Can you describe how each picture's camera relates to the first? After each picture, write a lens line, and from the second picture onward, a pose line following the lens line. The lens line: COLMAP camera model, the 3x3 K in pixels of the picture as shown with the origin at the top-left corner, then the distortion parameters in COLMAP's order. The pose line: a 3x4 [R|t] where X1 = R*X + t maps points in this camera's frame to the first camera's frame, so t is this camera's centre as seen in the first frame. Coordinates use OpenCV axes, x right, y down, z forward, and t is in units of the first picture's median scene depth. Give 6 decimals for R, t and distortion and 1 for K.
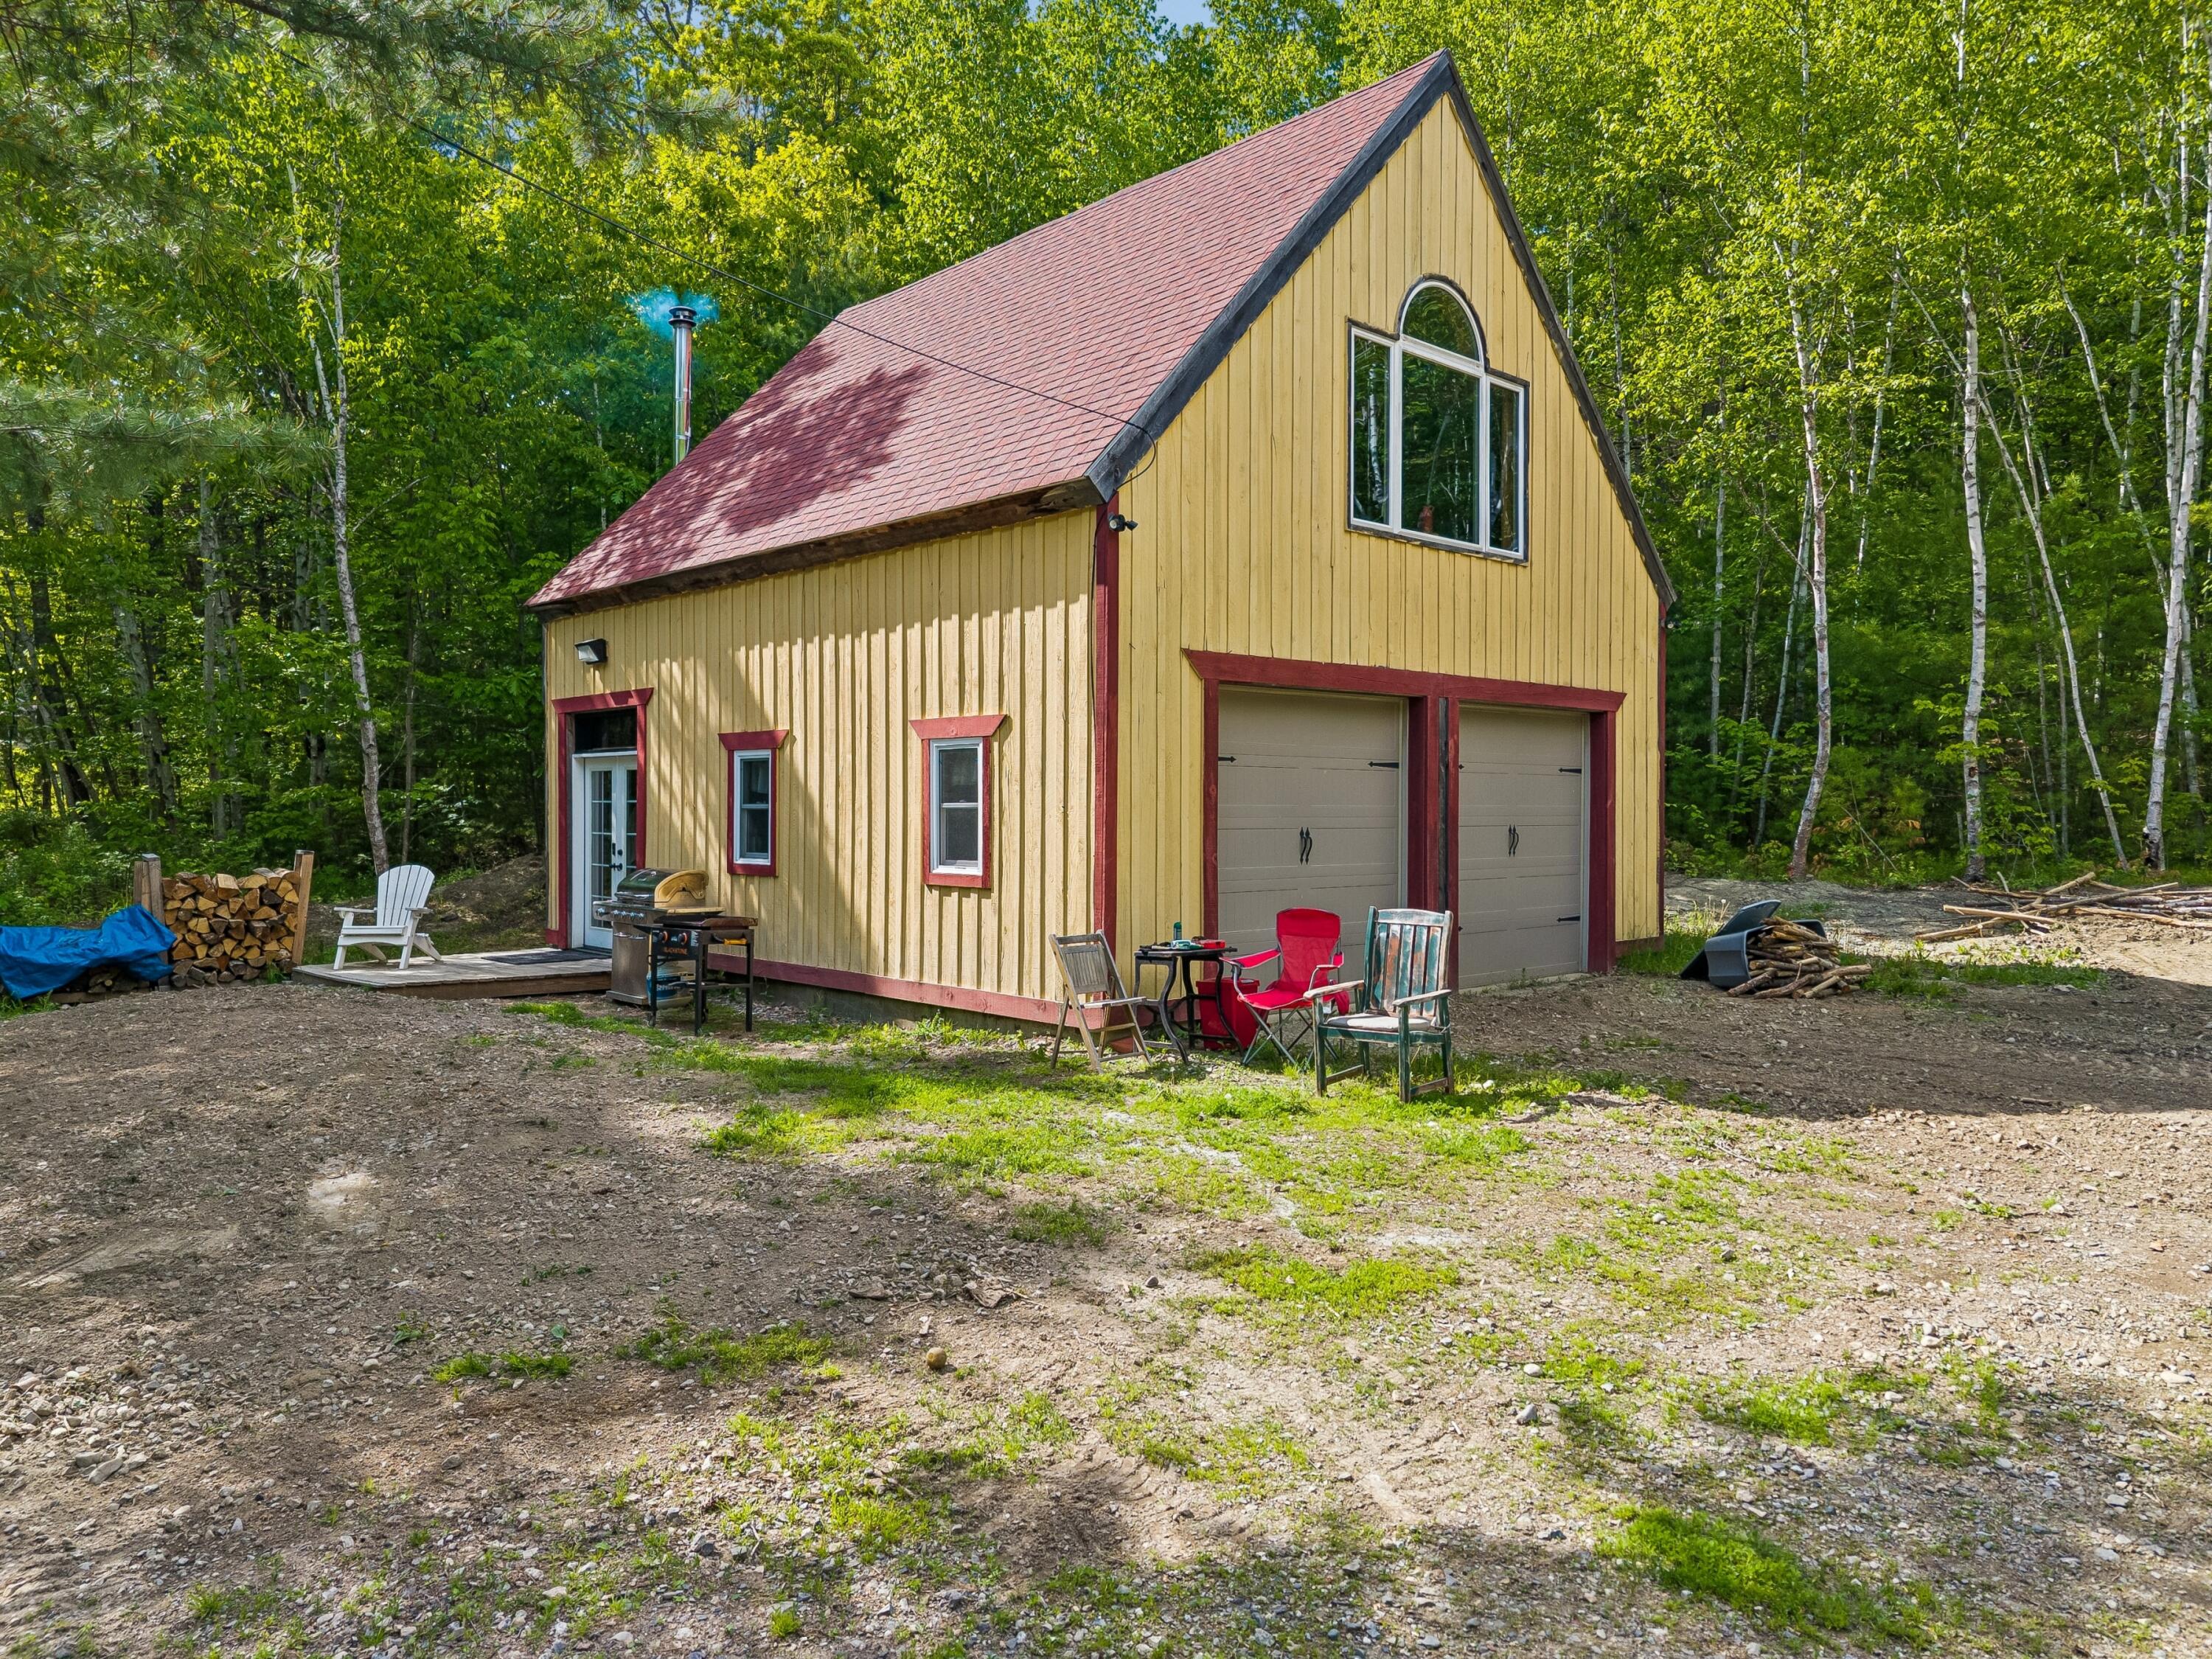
lens RADIAL K [[1545.5, 0, 1097.0], [0, 1545.5, 816.2], [0, 0, 1]] dist [-0.001287, -0.000619]
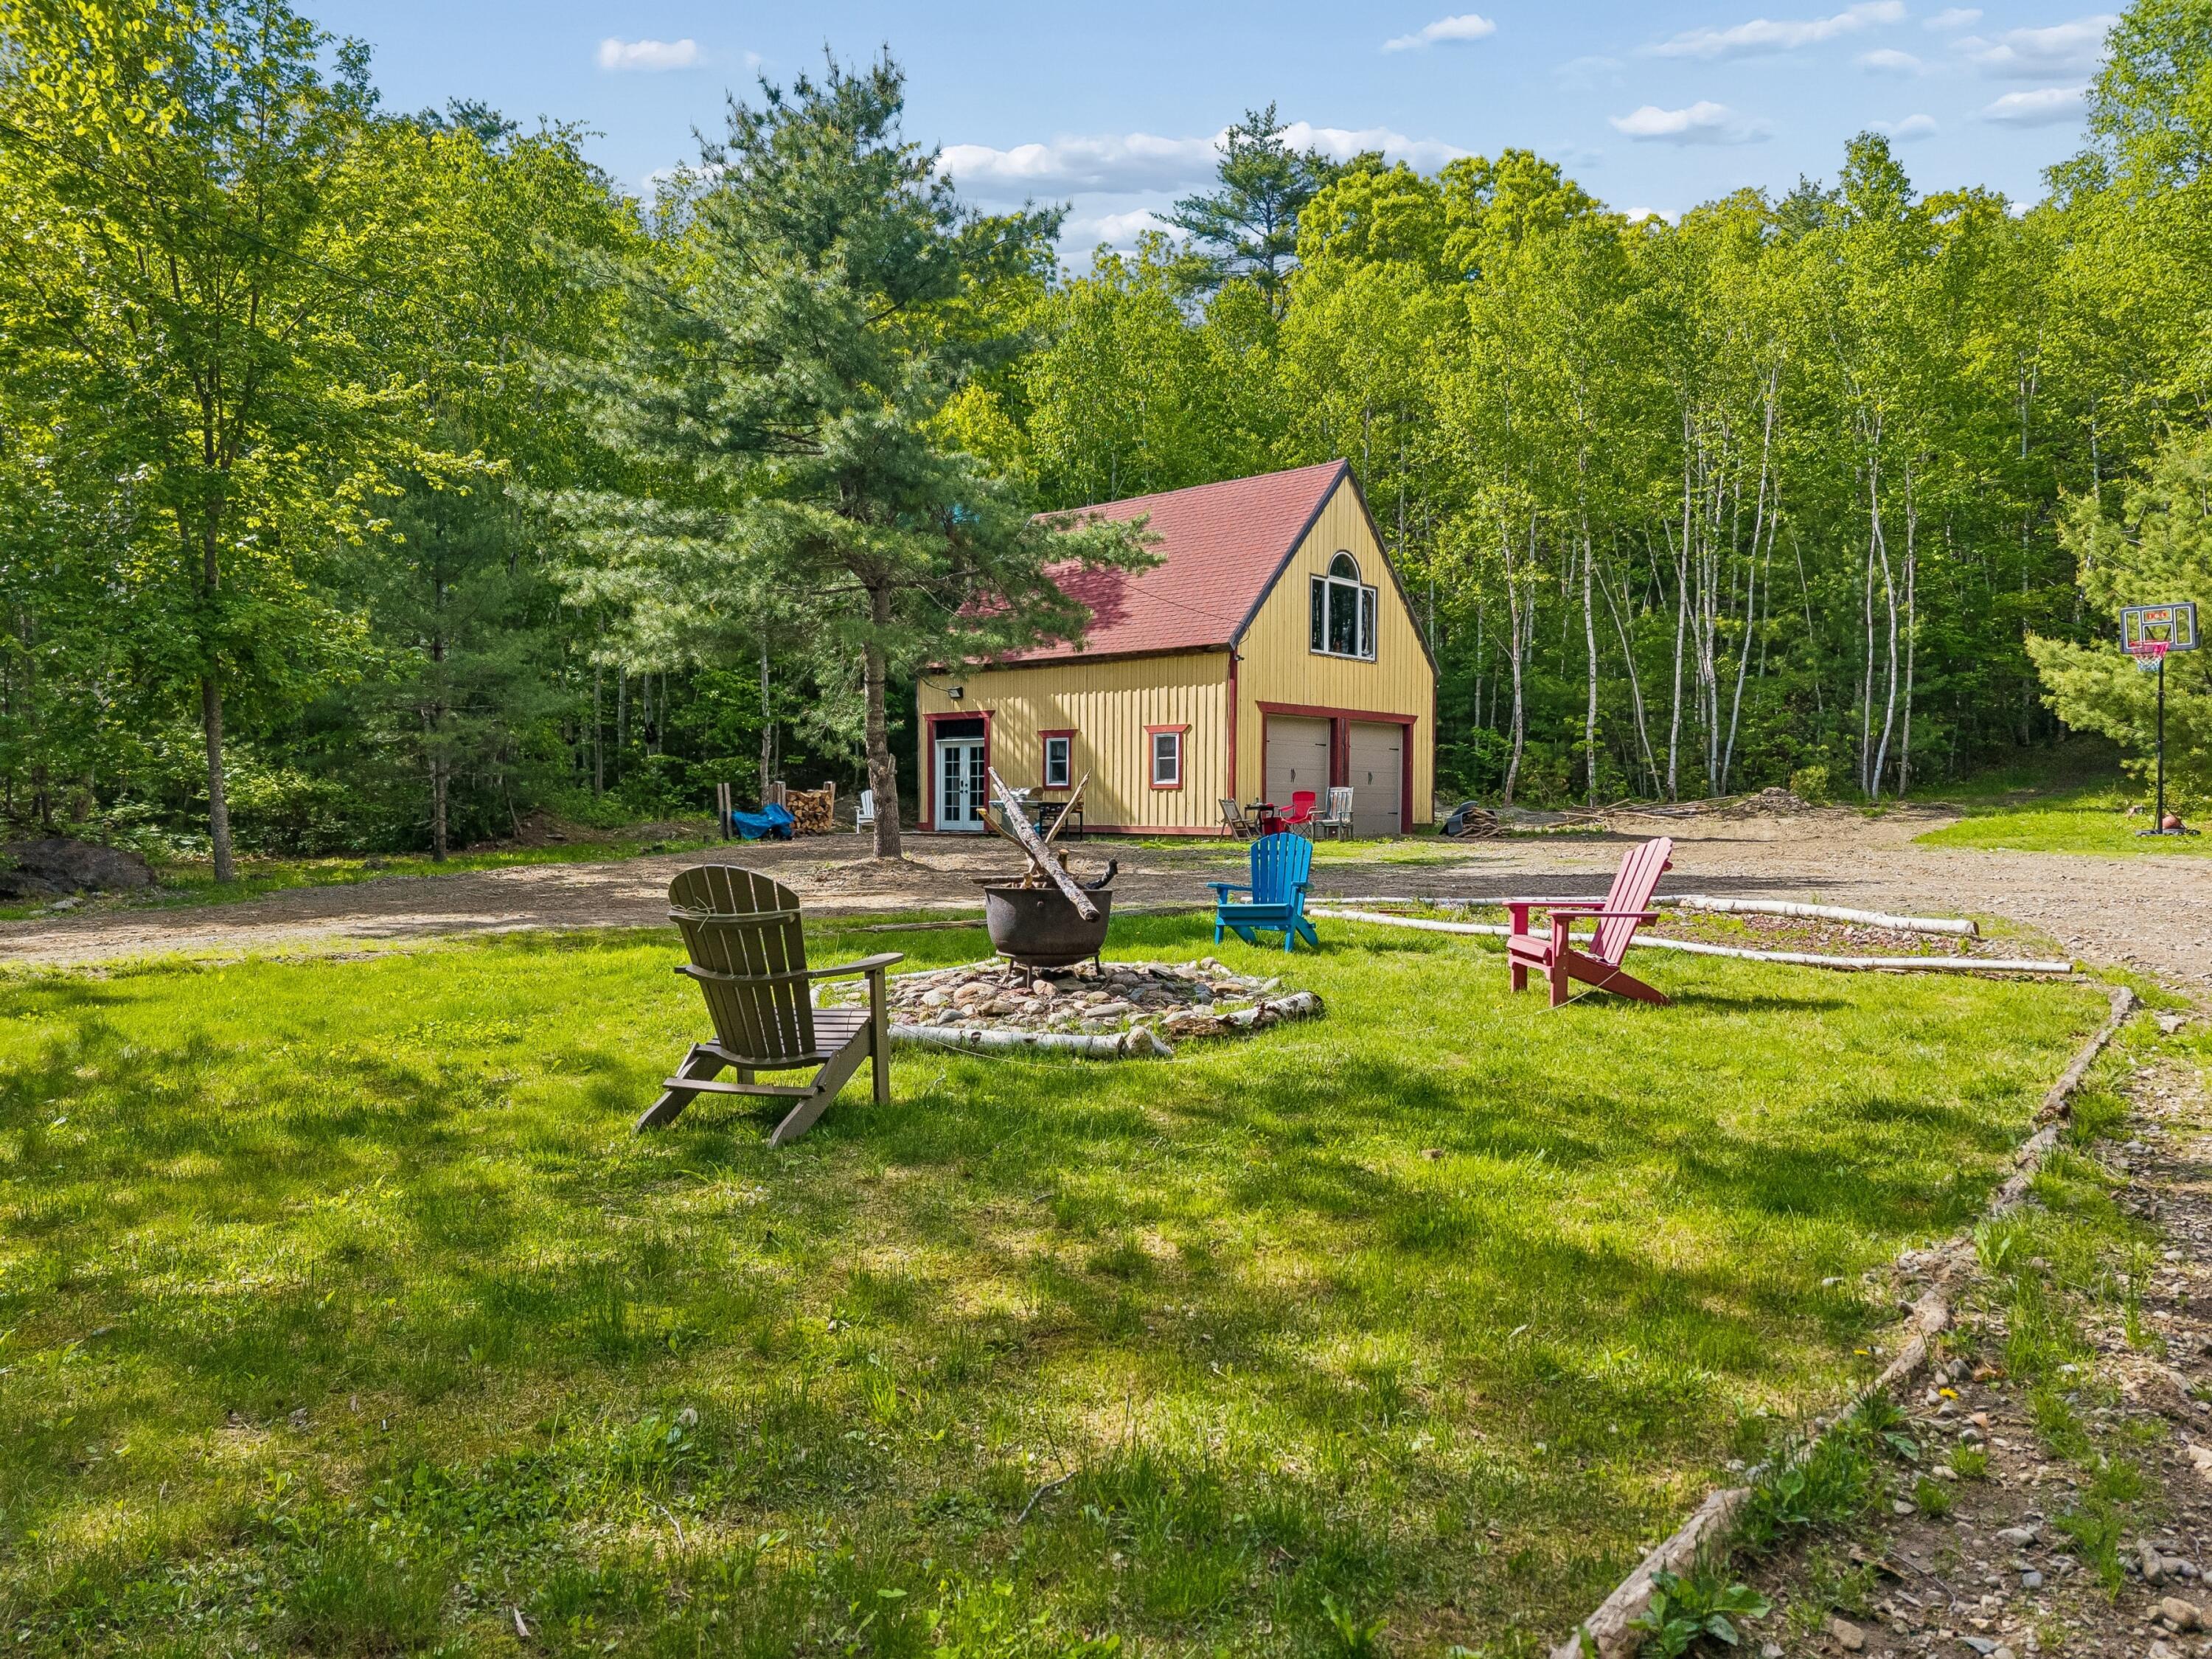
lens RADIAL K [[1516.4, 0, 1088.0], [0, 1516.4, 832.9], [0, 0, 1]] dist [-0.001590, -0.000972]
pose [[0.996266, 0.001239, 0.086324, -0.389806], [-0.001958, 0.999964, 0.008240, 0.087573], [-0.086311, -0.008378, 0.996233, -1.374716]]
